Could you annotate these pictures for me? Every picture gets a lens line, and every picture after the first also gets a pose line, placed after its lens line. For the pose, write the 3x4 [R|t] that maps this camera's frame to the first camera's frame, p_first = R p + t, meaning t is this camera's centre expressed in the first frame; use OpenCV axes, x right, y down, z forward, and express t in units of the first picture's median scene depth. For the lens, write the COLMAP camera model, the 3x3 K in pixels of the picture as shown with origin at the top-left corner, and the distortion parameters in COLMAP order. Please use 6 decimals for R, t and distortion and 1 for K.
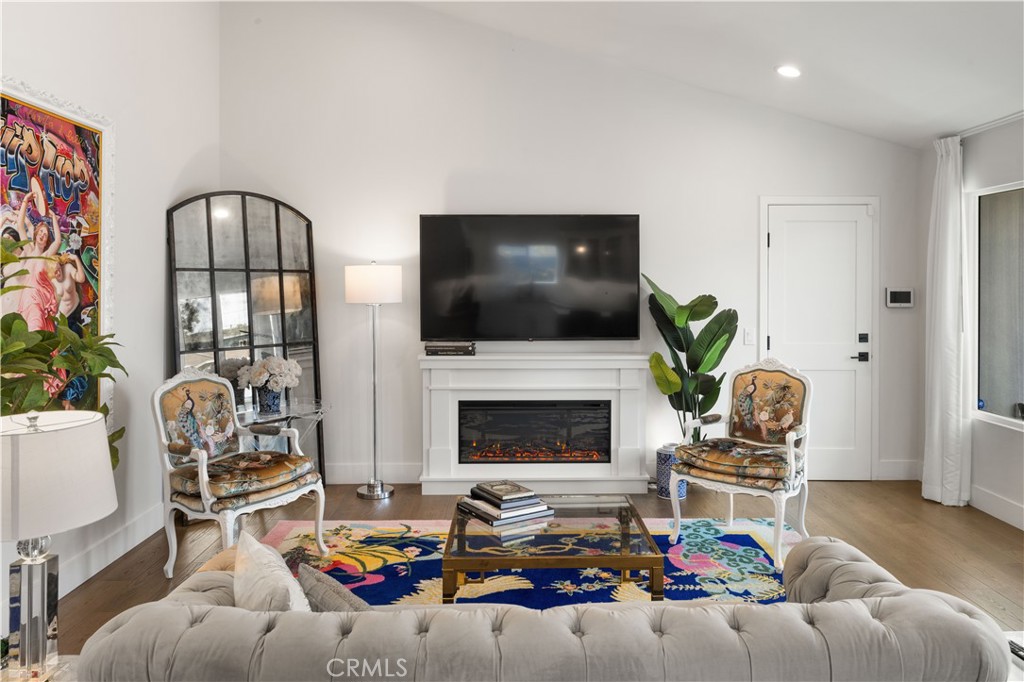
lens RADIAL K [[797.3, 0, 514.2], [0, 797.3, 297.8], [0, 0, 1]] dist [0.001527, 0.000015]
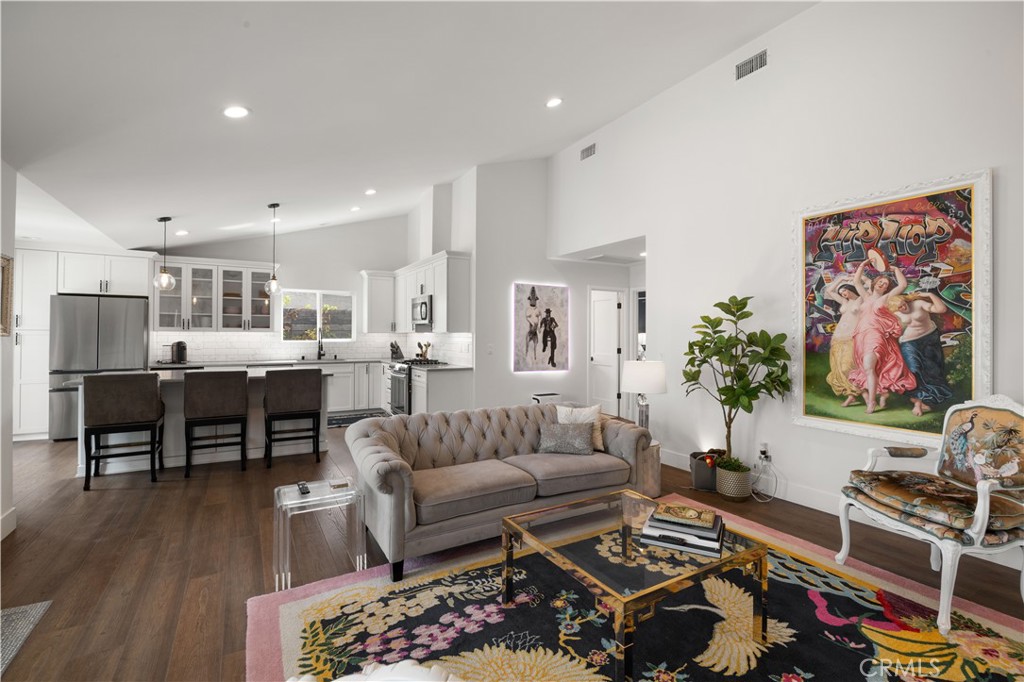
lens RADIAL K [[464.3, 0, 514.9], [0, 464.3, 328.5], [0, 0, 1]] dist [-0.000648, -0.000135]
pose [[-0.867640, -0.008570, -0.497119, 0.437316], [-0.012428, 0.999913, 0.004453, 0.011376], [0.497038, 0.010042, -0.867671, 1.329883]]
